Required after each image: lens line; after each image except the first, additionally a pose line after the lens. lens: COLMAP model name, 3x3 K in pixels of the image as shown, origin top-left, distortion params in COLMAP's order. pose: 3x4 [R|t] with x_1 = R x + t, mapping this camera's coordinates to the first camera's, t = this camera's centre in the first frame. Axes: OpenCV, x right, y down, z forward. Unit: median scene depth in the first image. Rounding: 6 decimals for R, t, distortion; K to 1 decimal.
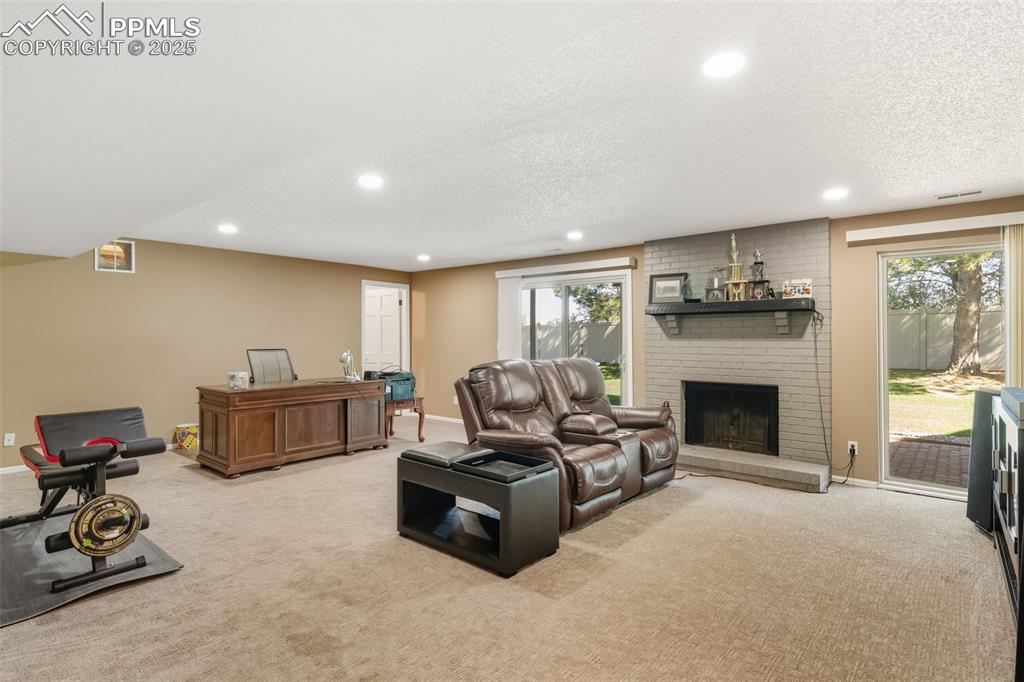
lens RADIAL K [[522.3, 0, 512.7], [0, 522.3, 334.2], [0, 0, 1]] dist [-0.000685, -0.000053]
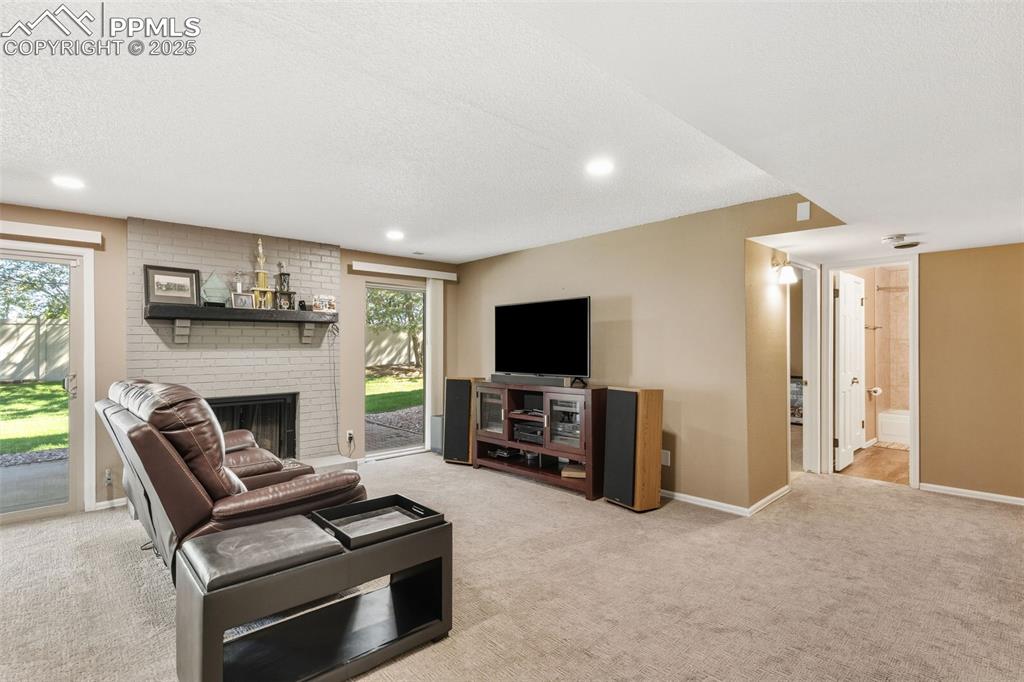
lens RADIAL K [[487.1, 0, 513.3], [0, 487.1, 347.8], [0, 0, 1]] dist [0.002212, 0.000101]
pose [[0.125400, -0.003482, 0.992100, -0.408917], [-0.001821, 0.999991, 0.003740, 0.003072], [-0.992105, -0.002275, 0.125393, 0.429872]]
